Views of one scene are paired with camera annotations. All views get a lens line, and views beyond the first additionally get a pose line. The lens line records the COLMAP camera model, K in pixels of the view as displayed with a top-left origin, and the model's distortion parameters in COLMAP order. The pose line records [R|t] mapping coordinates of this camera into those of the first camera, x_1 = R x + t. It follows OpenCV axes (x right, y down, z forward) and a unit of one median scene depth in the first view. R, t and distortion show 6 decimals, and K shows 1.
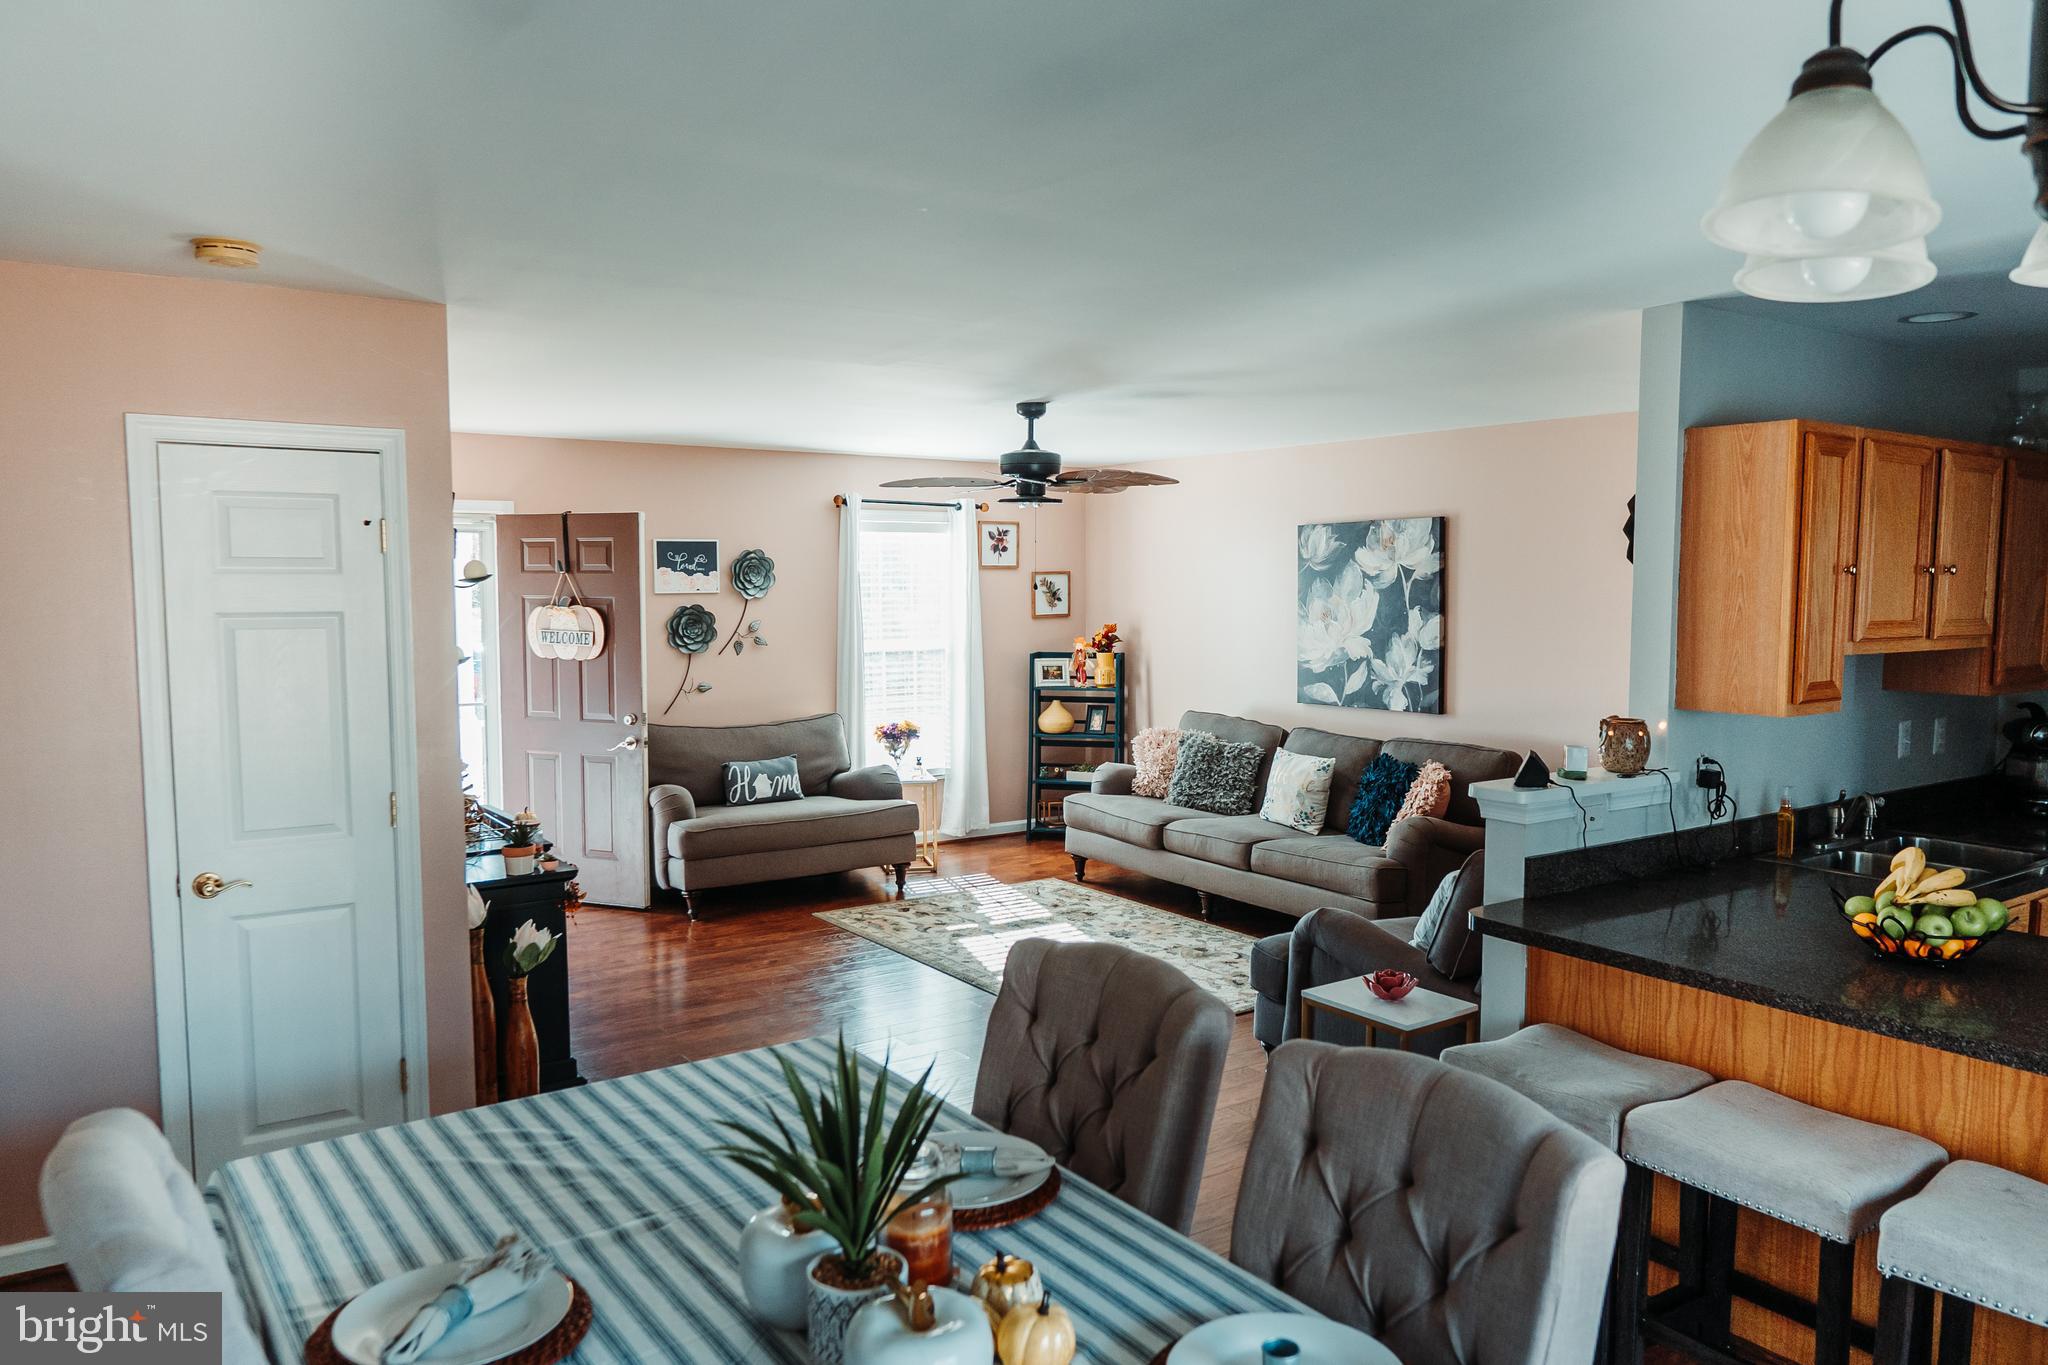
lens RADIAL K [[1436.3, 0, 1017.1], [0, 1436.3, 680.2], [0, 0, 1]] dist [-0.002045, -0.003576]
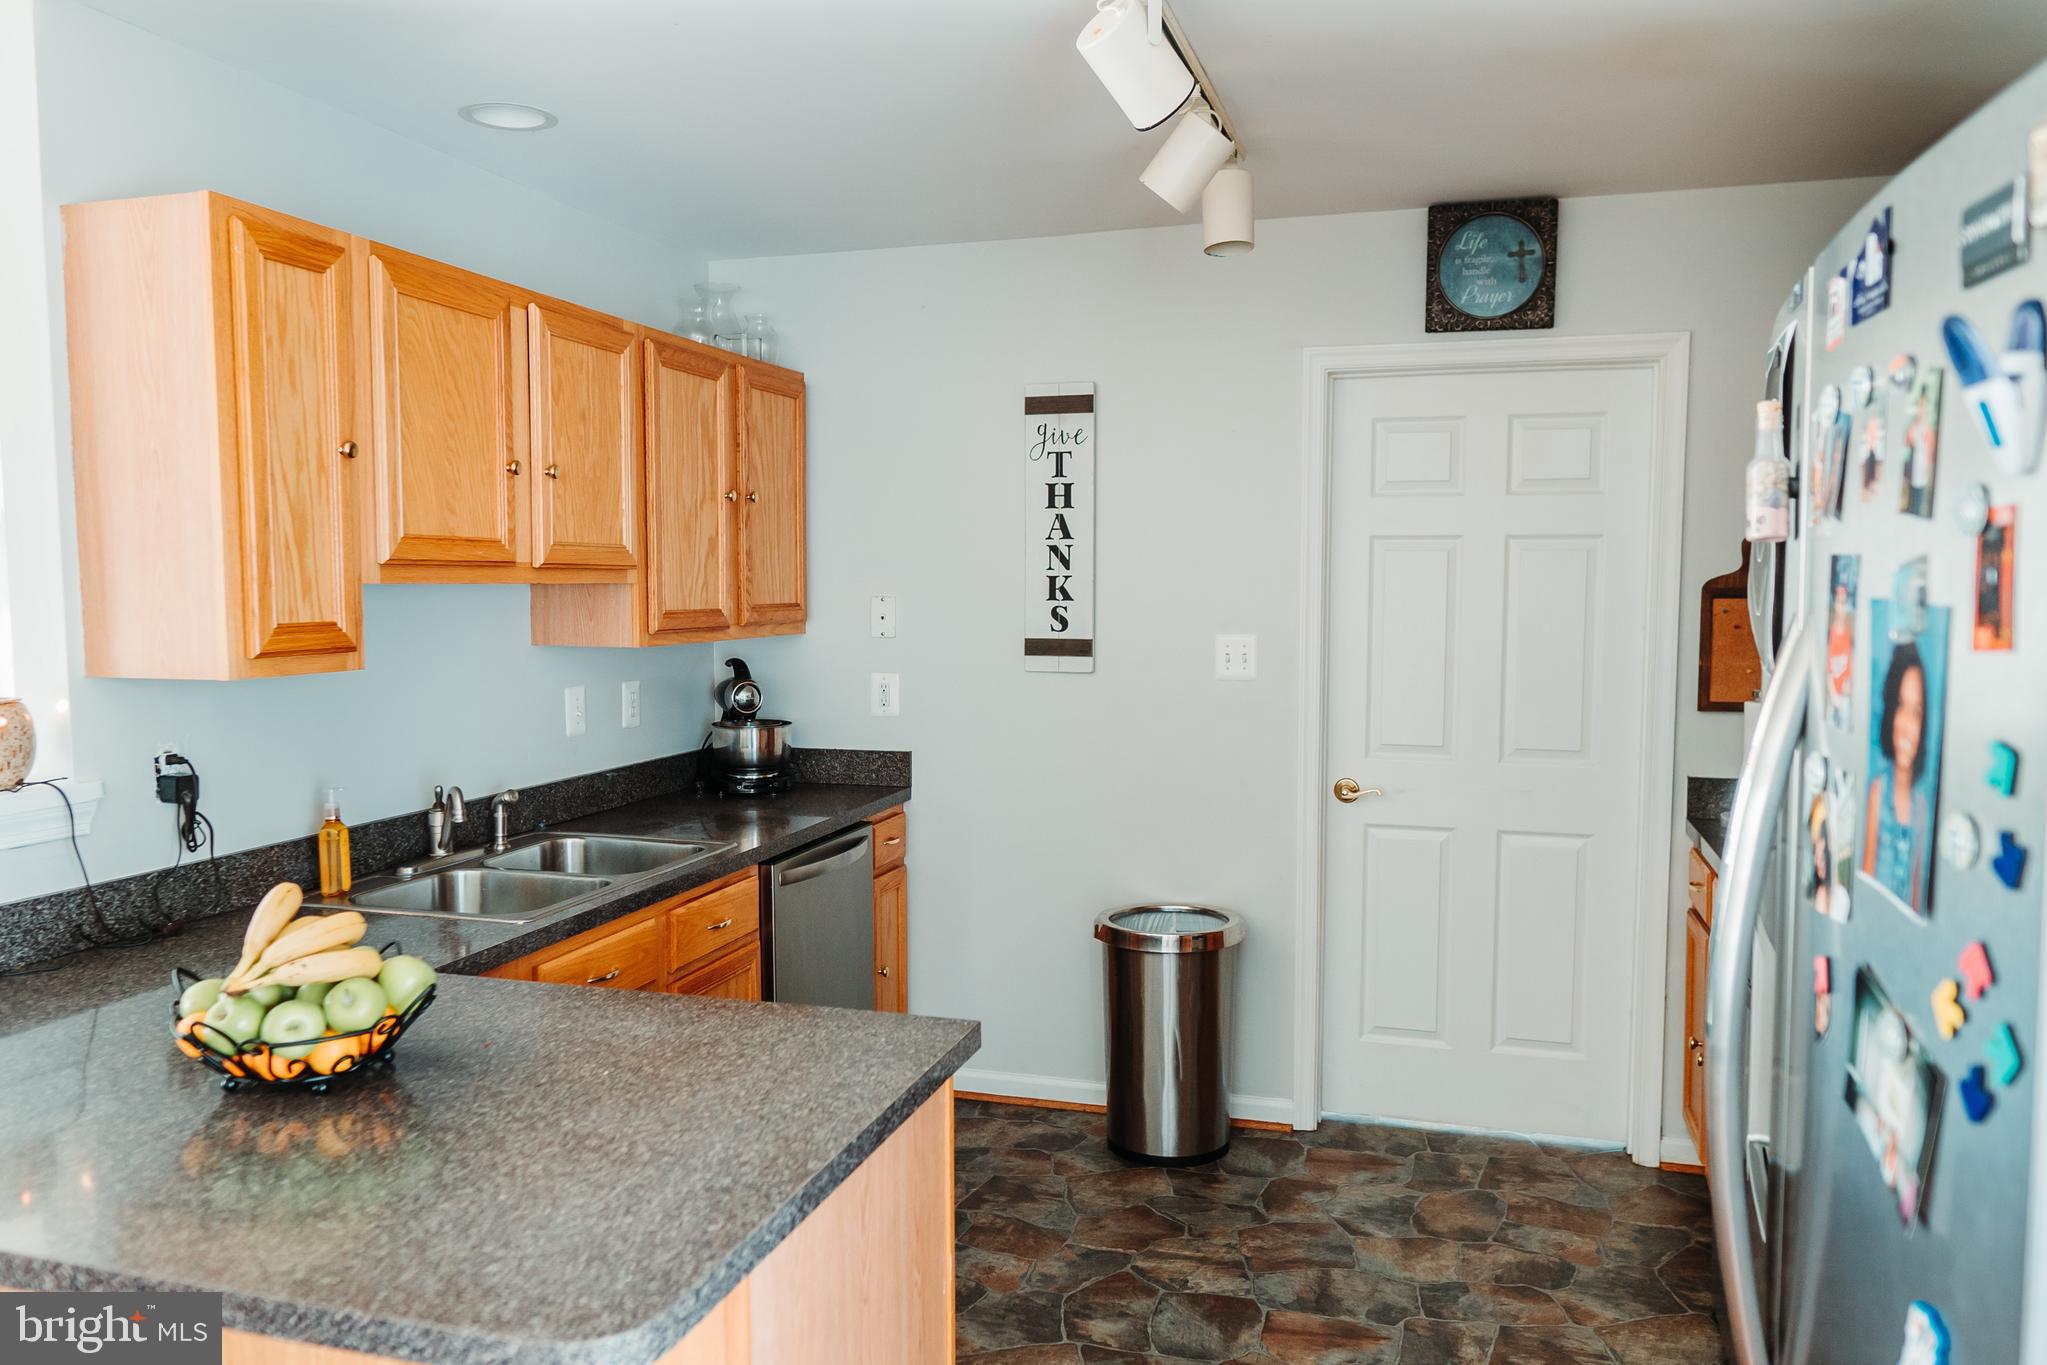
lens RADIAL K [[1435.6, 0, 1028.1], [0, 1435.6, 684.6], [0, 0, 1]] dist [-0.002045, -0.003576]
pose [[0.790016, -0.046791, 0.611298, 0.414317], [0.049907, 0.998682, 0.011945, 0.036369], [-0.611051, 0.021071, 0.791310, 0.293446]]
